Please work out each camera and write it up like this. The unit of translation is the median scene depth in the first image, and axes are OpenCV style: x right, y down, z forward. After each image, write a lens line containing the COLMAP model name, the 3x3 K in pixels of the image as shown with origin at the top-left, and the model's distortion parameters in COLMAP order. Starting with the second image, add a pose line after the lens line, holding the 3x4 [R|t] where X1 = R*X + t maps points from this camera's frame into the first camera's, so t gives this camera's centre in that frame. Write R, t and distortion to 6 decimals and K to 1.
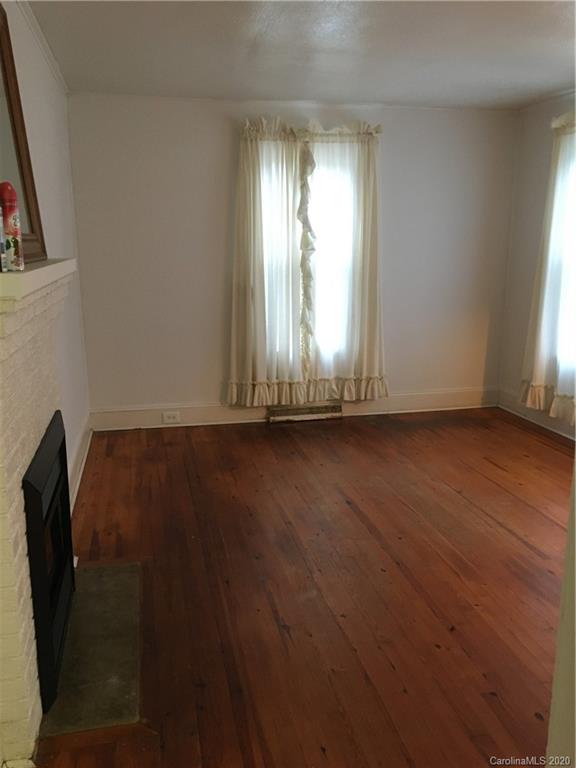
lens RADIAL K [[655.0, 0, 293.5], [0, 655.0, 389.2], [0, 0, 1]] dist [0.064645, -0.106248]
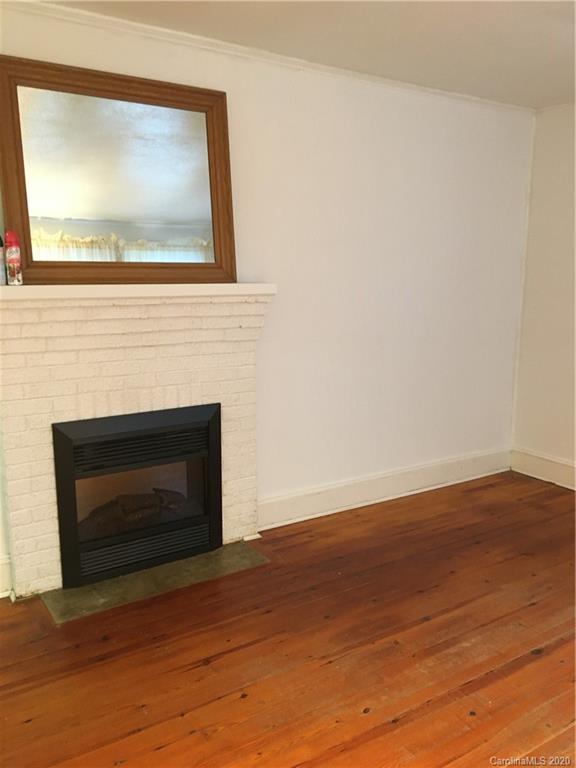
lens RADIAL K [[655.0, 0, 291.5], [0, 655.0, 396.4], [0, 0, 1]] dist [0.064645, -0.106248]
pose [[0.348746, 0.198053, -0.916052, 0.814425], [-0.219722, 0.967454, 0.125517, -0.165104], [0.911098, 0.157503, 0.380912, 0.648968]]
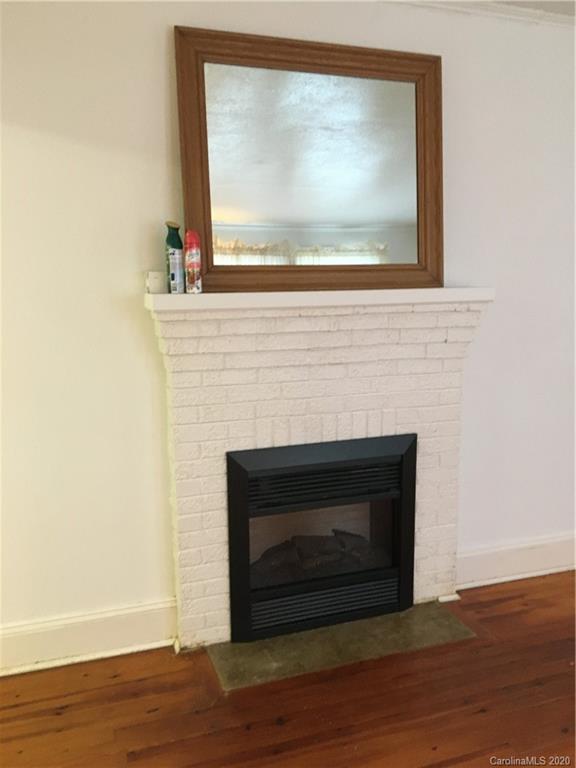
lens RADIAL K [[655.0, 0, 275.3], [0, 655.0, 389.0], [0, 0, 1]] dist [0.064645, -0.106248]
pose [[0.100321, 0.183707, -0.977848, 0.601428], [-0.214558, 0.963677, 0.159033, -0.149620], [0.971545, 0.193851, 0.136093, 0.633562]]
